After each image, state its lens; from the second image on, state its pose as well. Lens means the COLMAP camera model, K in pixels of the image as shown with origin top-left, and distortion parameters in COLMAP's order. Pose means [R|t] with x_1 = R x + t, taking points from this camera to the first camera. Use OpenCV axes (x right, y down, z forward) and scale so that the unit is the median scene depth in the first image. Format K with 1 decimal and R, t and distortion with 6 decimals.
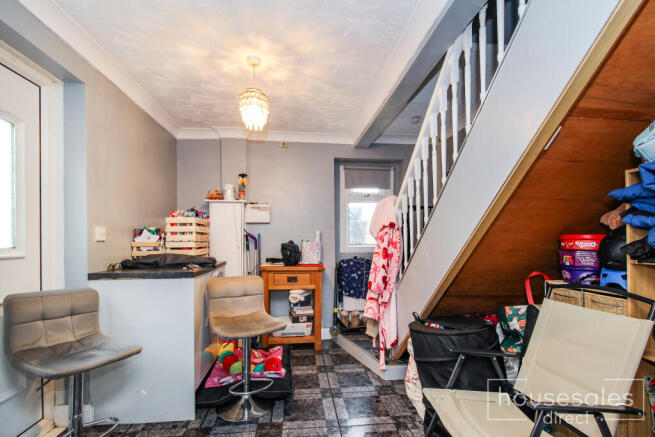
lens RADIAL K [[321.2, 0, 338.0], [0, 321.2, 240.2], [0, 0, 1]] dist [0.021856, -0.000435]
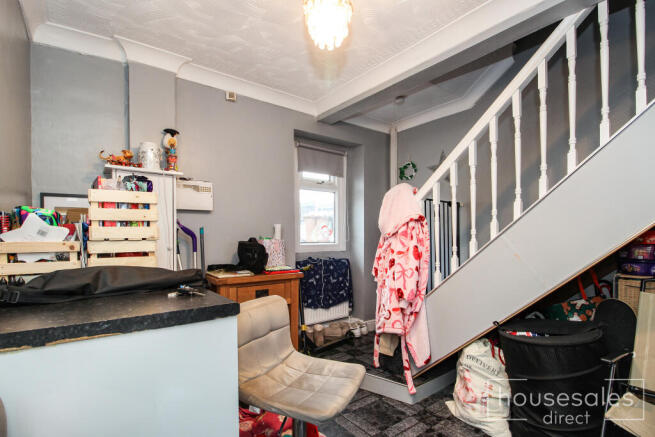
lens RADIAL K [[321.2, 0, 338.0], [0, 321.2, 240.2], [0, 0, 1]] dist [0.021856, -0.000435]
pose [[0.851190, -0.008758, 0.524785, -0.443663], [0.003750, 0.999937, 0.010604, -0.000367], [-0.524844, -0.007058, 0.851169, 0.390245]]
